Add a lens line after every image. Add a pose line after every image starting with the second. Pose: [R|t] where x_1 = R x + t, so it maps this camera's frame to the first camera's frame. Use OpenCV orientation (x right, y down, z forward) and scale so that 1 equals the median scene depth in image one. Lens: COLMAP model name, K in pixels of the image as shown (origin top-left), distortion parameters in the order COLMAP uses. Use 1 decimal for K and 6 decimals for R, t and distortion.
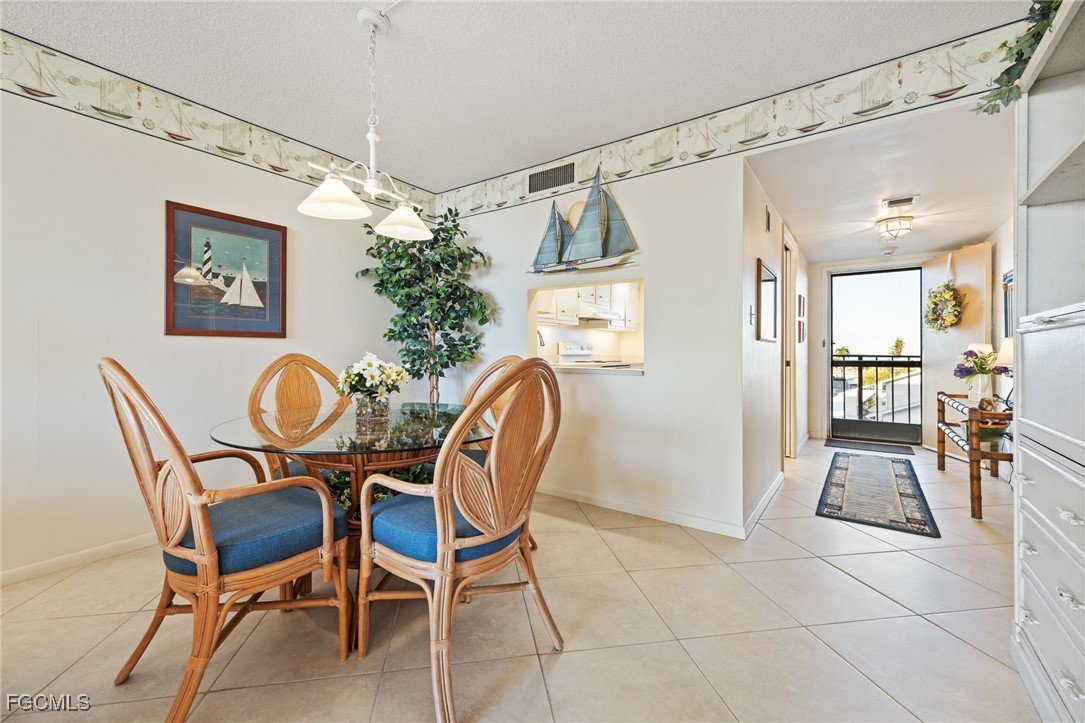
lens RADIAL K [[446.7, 0, 539.0], [0, 446.7, 347.2], [0, 0, 1]] dist [0.007382, -0.000474]
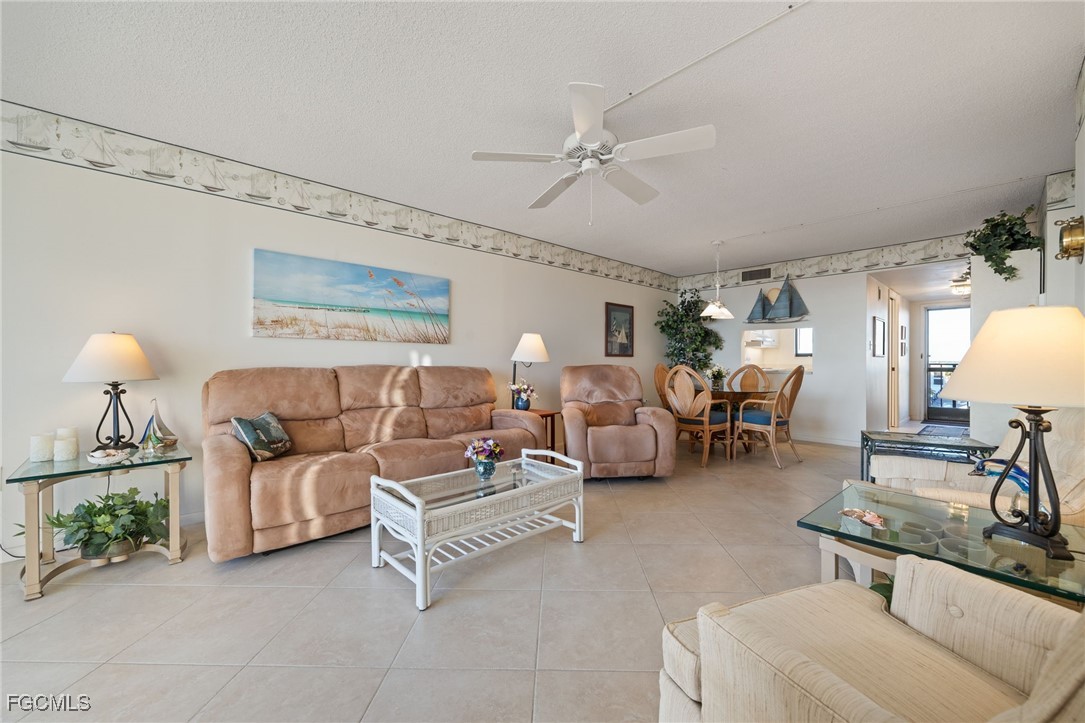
lens RADIAL K [[446.7, 0, 542.2], [0, 446.7, 357.7], [0, 0, 1]] dist [0.007382, -0.000474]
pose [[0.985239, -0.003754, -0.171142, -0.596243], [0.004340, 0.999986, 0.003048, -0.022489], [0.171129, -0.003746, 0.985242, -1.165221]]
